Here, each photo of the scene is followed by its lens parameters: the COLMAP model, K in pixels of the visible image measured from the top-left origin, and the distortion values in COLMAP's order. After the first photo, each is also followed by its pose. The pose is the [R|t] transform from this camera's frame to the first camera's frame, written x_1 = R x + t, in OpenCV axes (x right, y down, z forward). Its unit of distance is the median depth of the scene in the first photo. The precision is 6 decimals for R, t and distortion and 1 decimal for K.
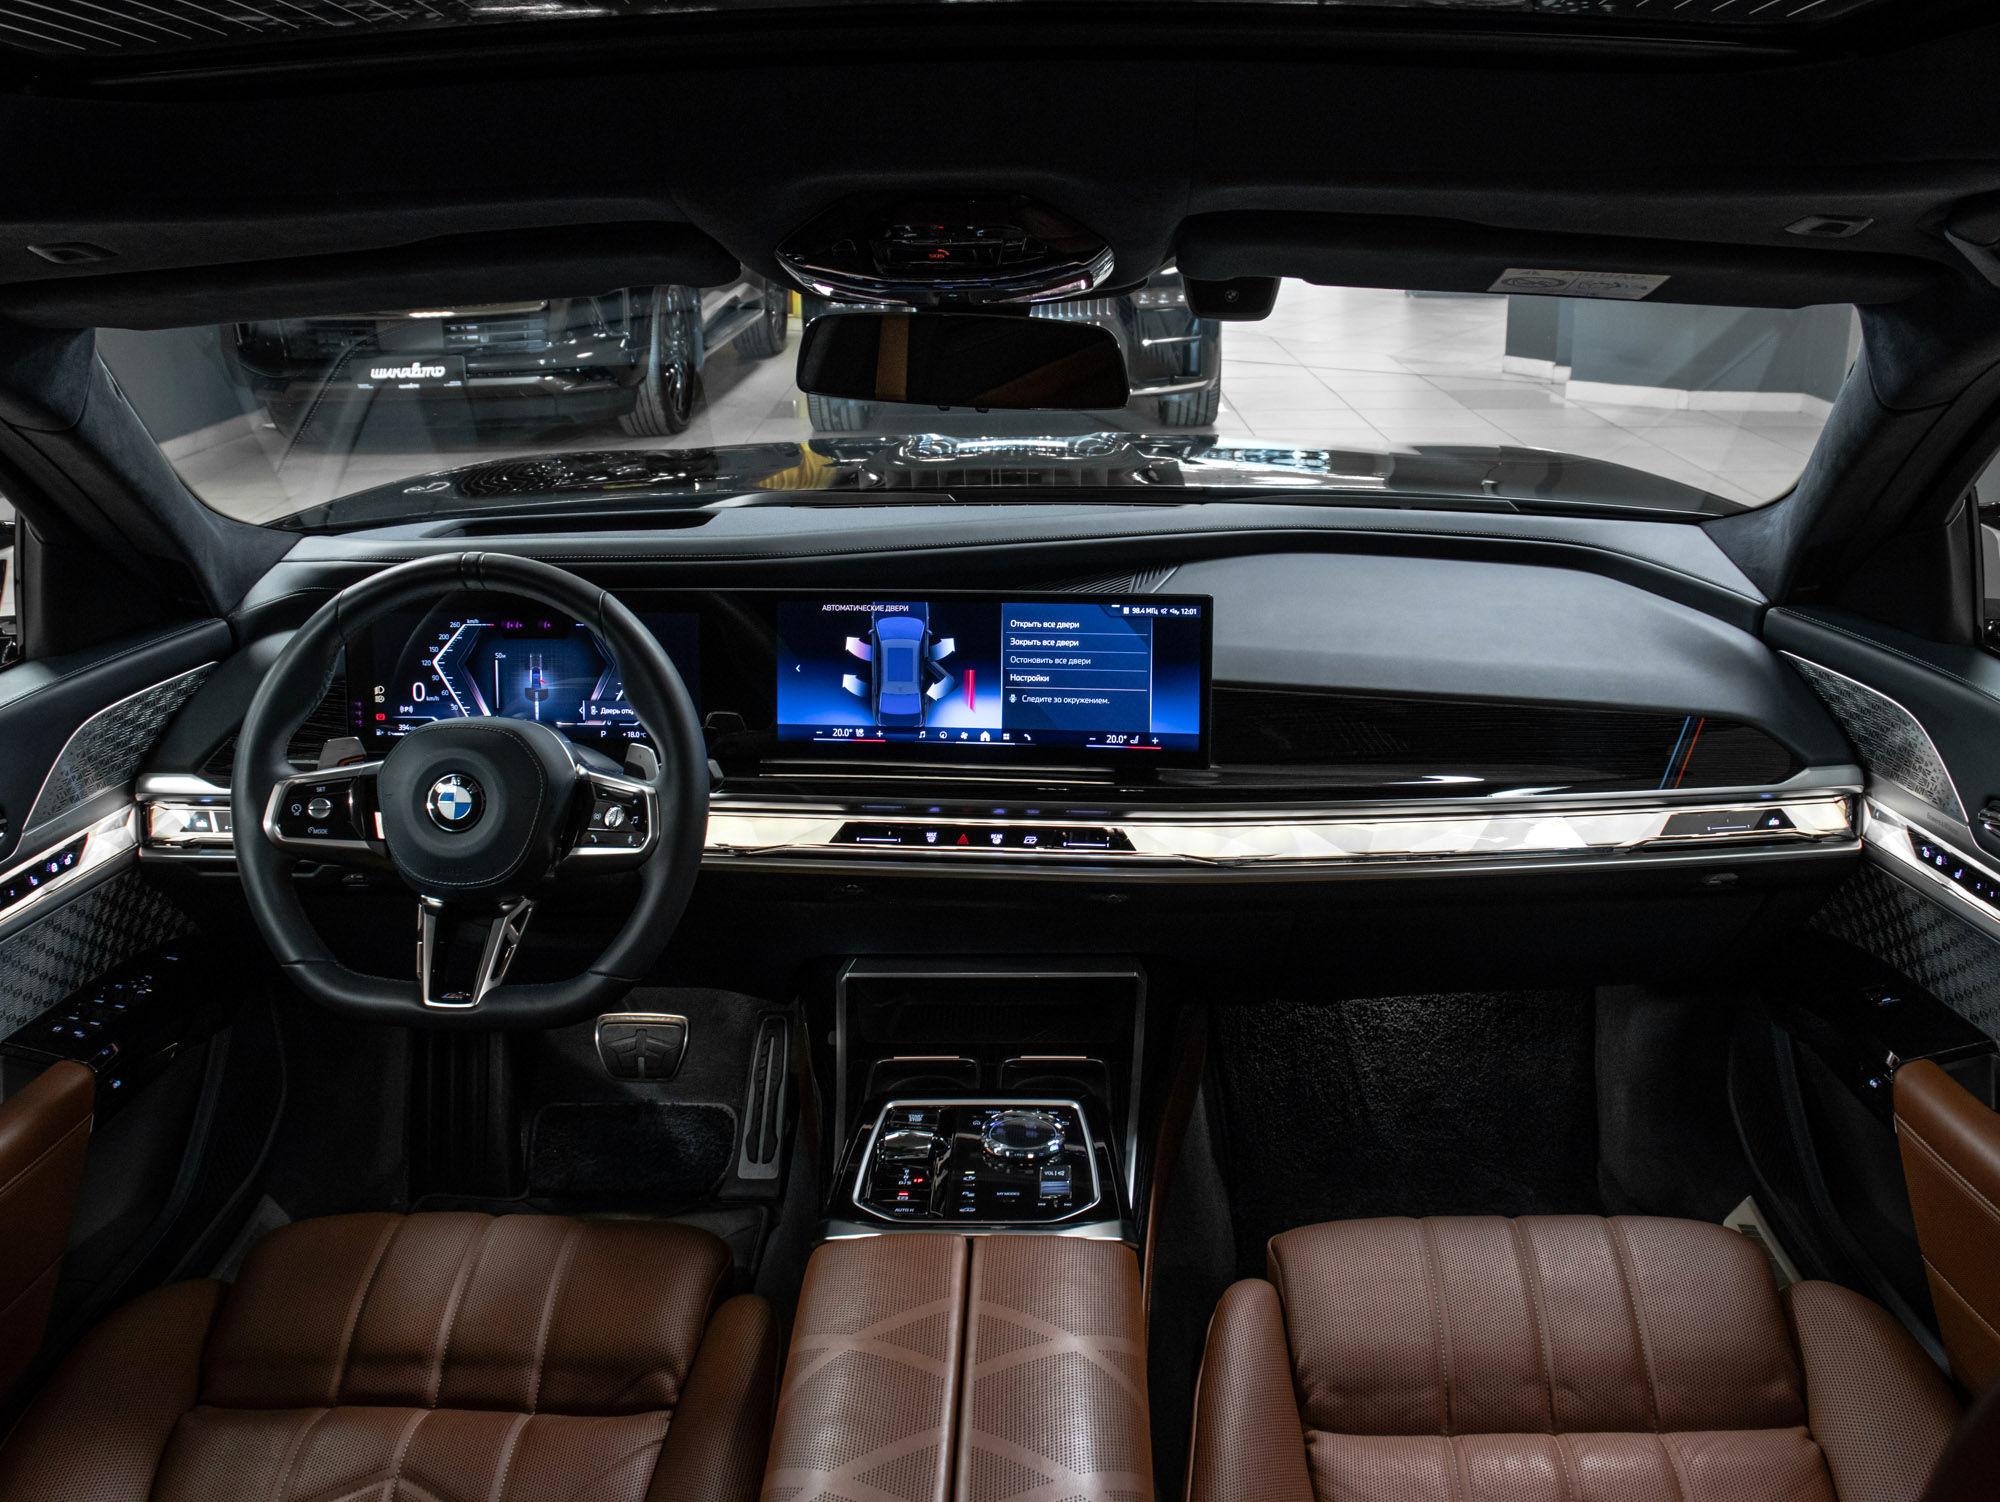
lens RADIAL K [[2212.3, 0, 1002.0], [0, 2212.3, 752.2], [0, 0, 1]] dist [-0.135798, 0.000000]
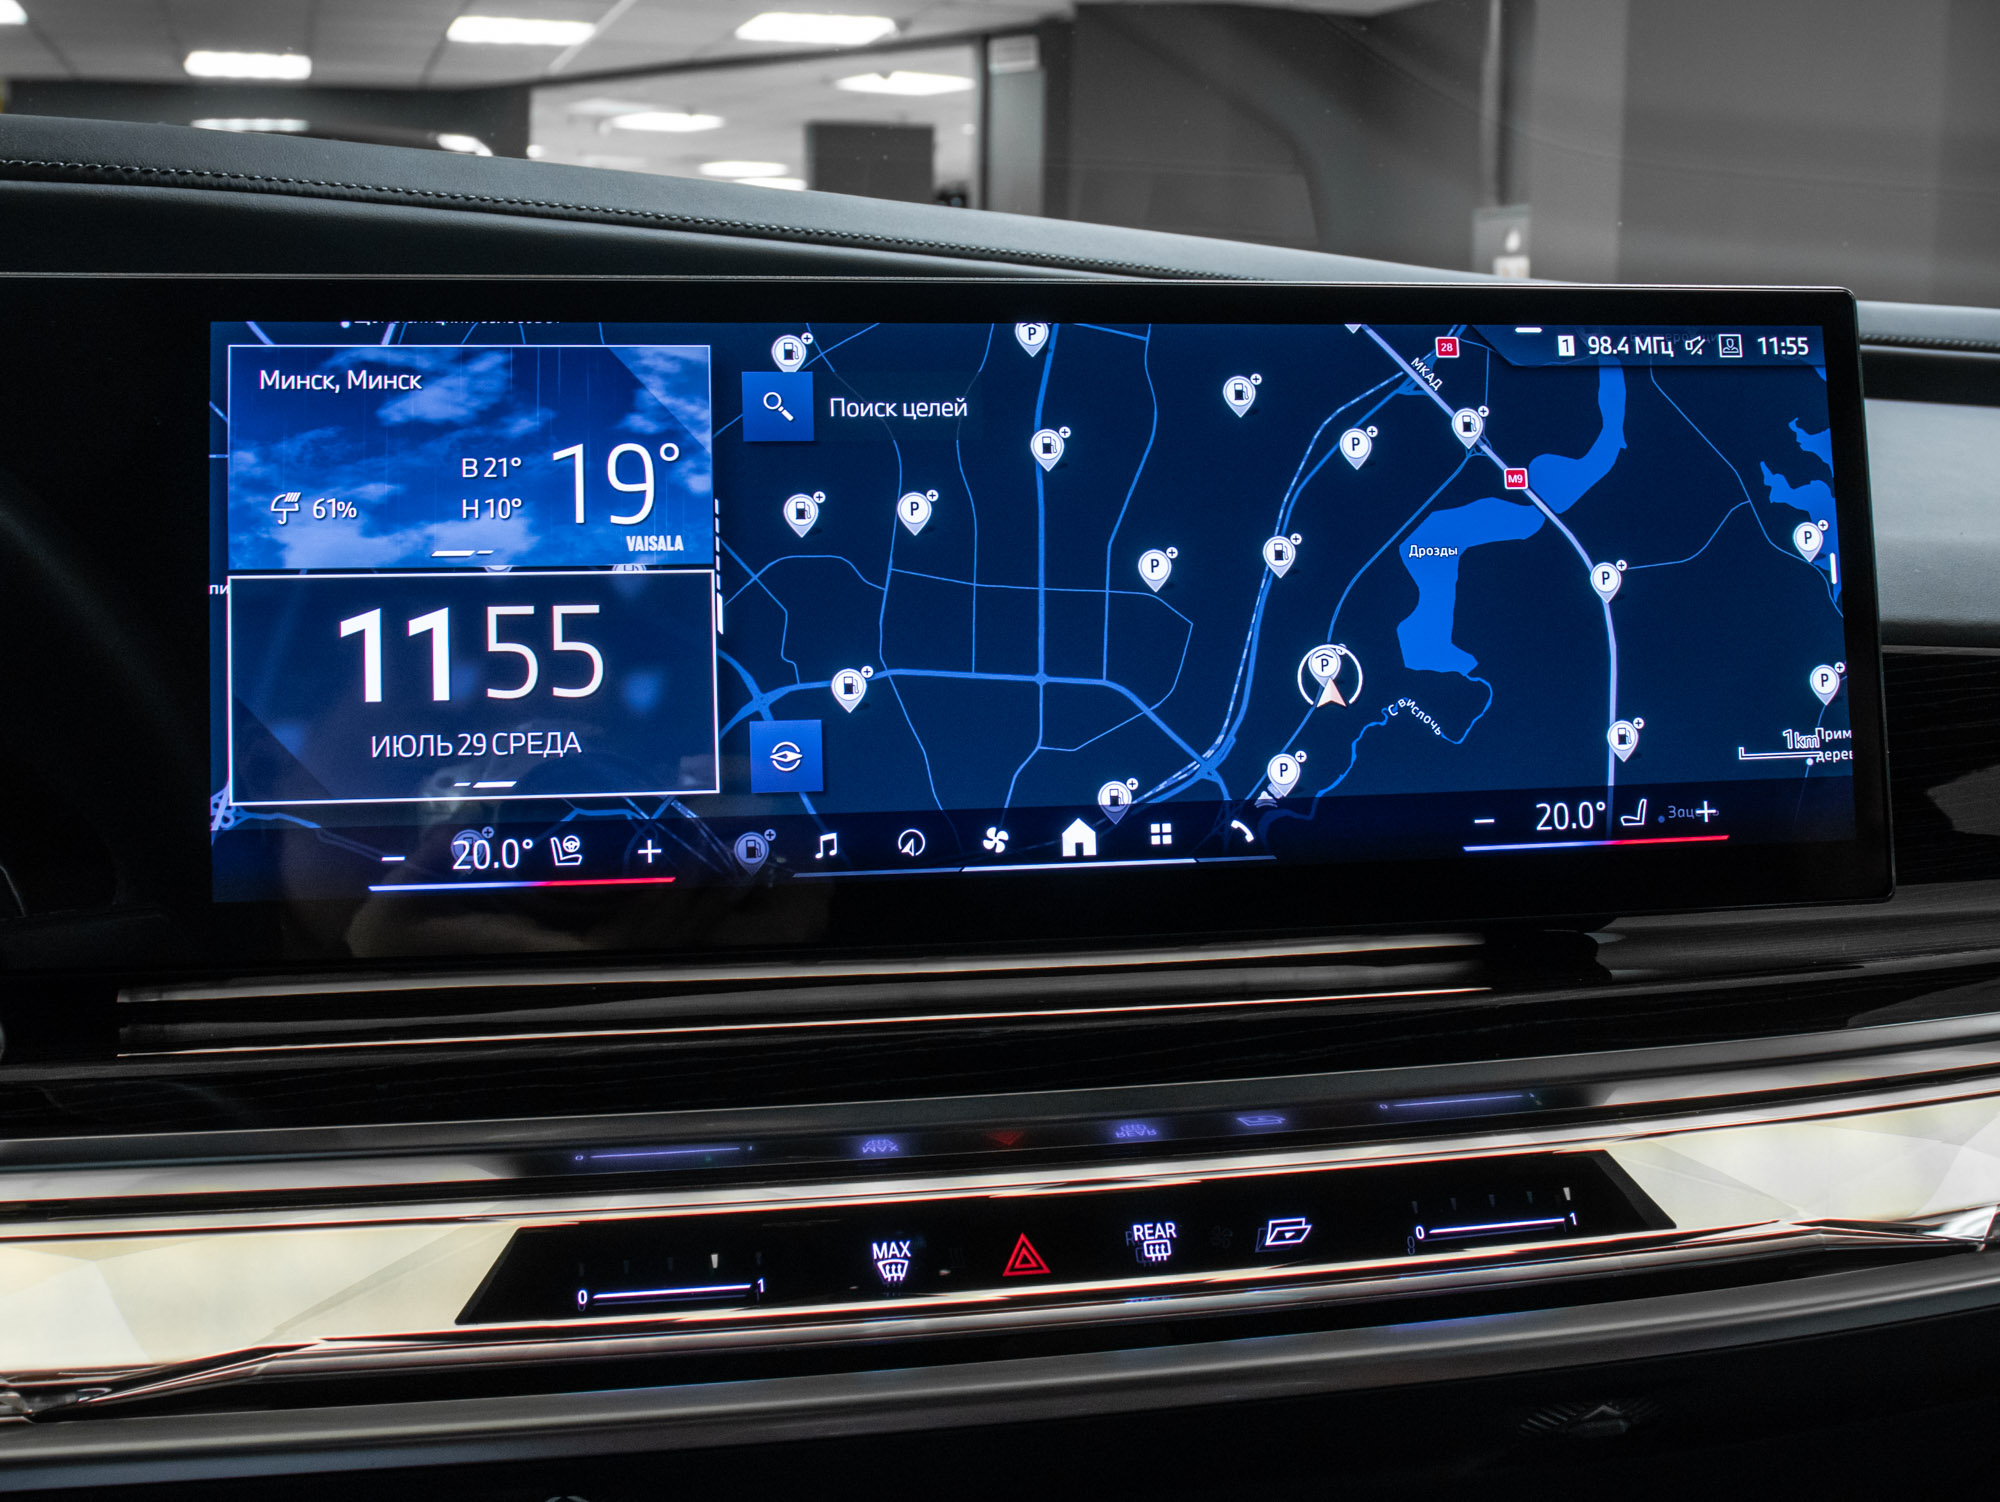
lens RADIAL K [[2212.3, 0, 995.9], [0, 2212.3, 744.4], [0, 0, 1]] dist [-0.135798, 0.000000]
pose [[0.941087, -0.028594, 0.336952, -0.101406], [0.075404, 0.989075, -0.126666, 0.013657], [-0.329649, 0.144612, 0.932962, 0.764077]]
